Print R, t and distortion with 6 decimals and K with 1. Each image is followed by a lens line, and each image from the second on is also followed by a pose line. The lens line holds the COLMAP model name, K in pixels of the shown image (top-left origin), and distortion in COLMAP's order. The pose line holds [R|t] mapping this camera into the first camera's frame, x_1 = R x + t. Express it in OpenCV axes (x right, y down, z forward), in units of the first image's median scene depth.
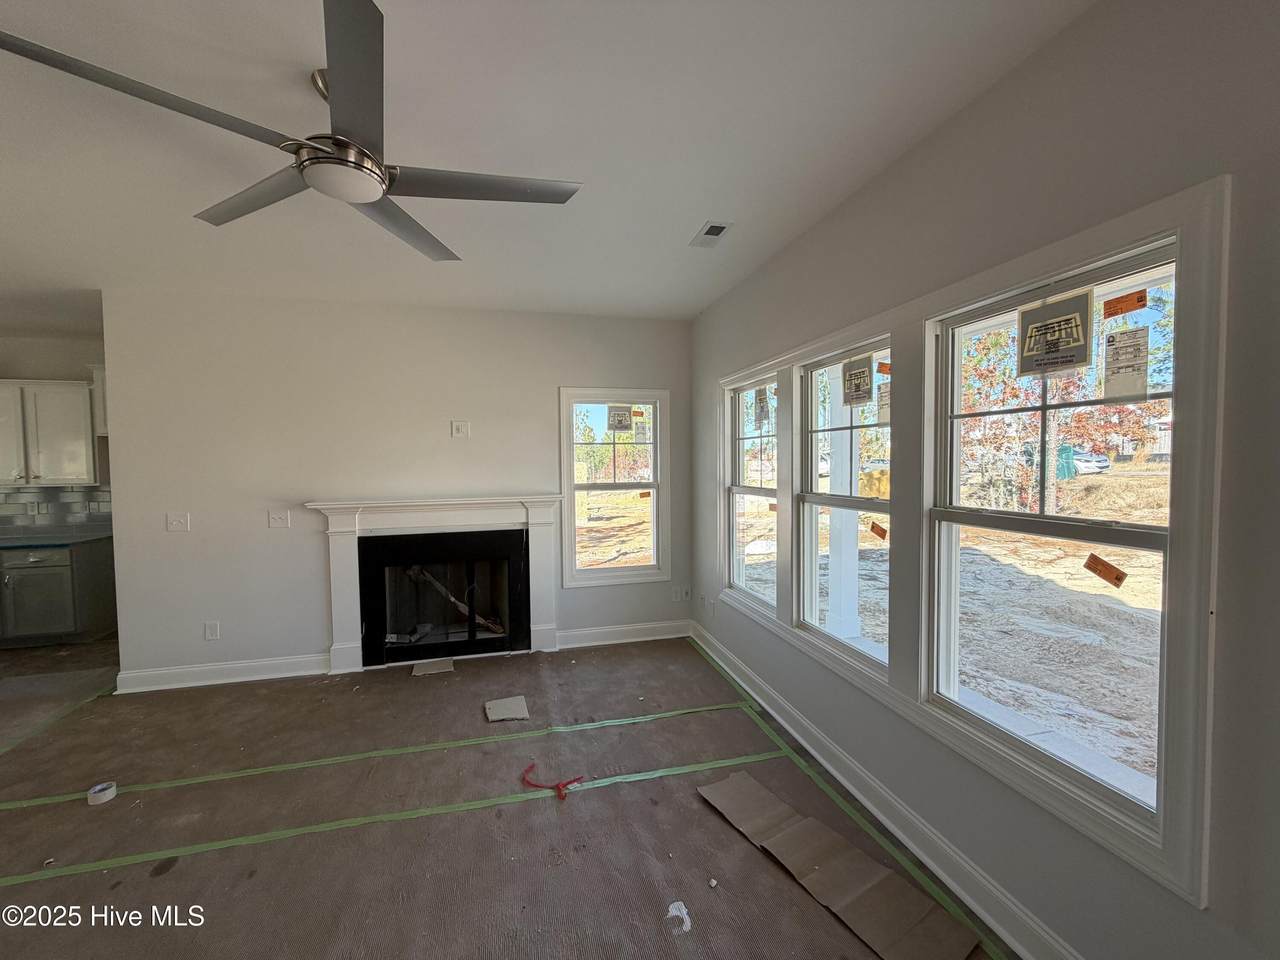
lens RADIAL K [[510.4, 0, 643.9], [0, 510.4, 476.7], [0, 0, 1]] dist [0.000942, 0.000038]
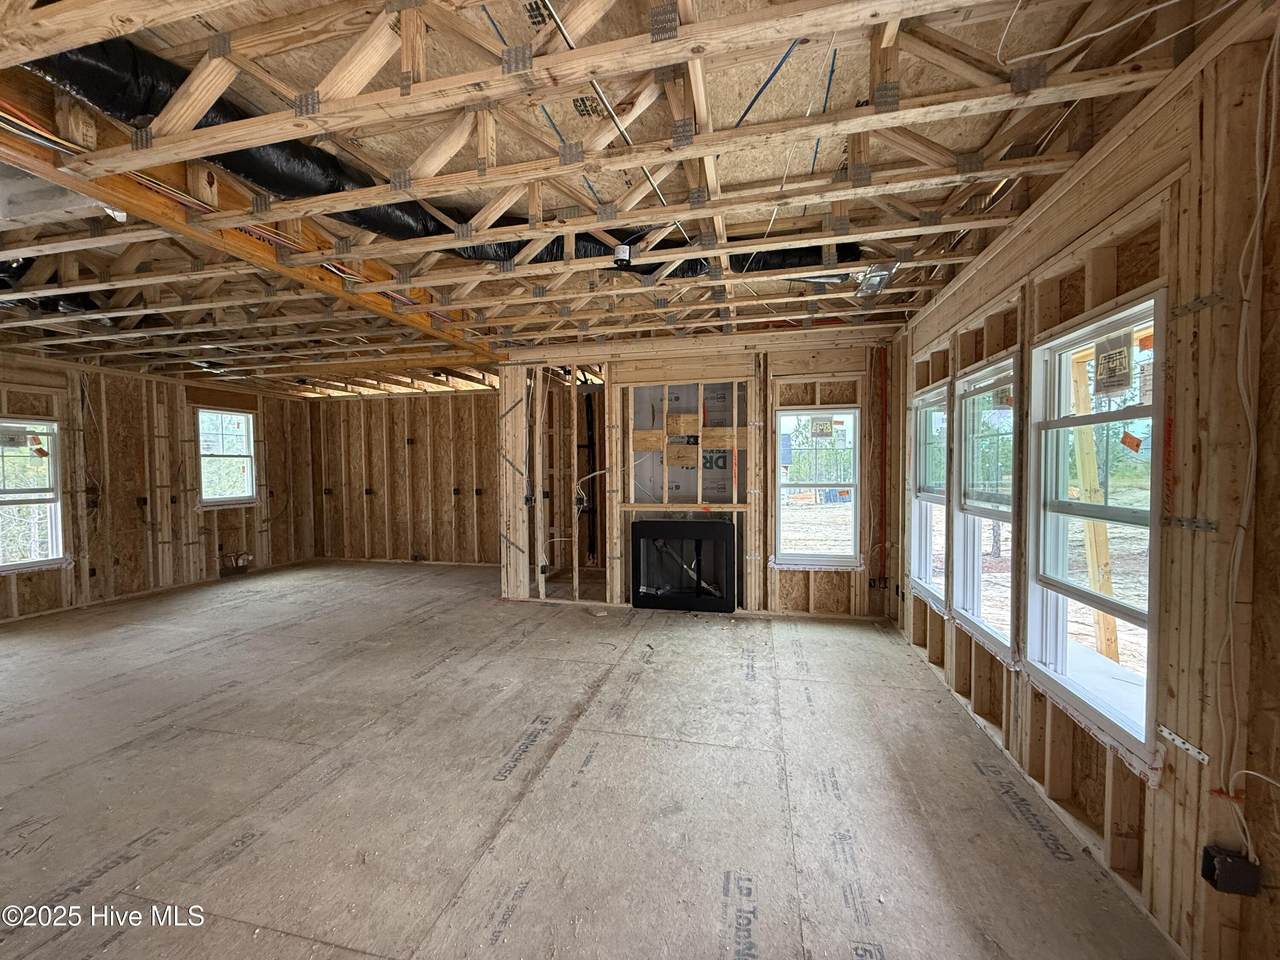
lens RADIAL K [[512.2, 0, 638.5], [0, 512.2, 481.3], [0, 0, 1]] dist [-0.000452, -0.000033]
pose [[0.887135, 0.025266, -0.460819, 0.311472], [-0.024974, 0.999665, 0.006732, 0.032428], [0.460834, 0.005537, 0.887469, -0.596419]]
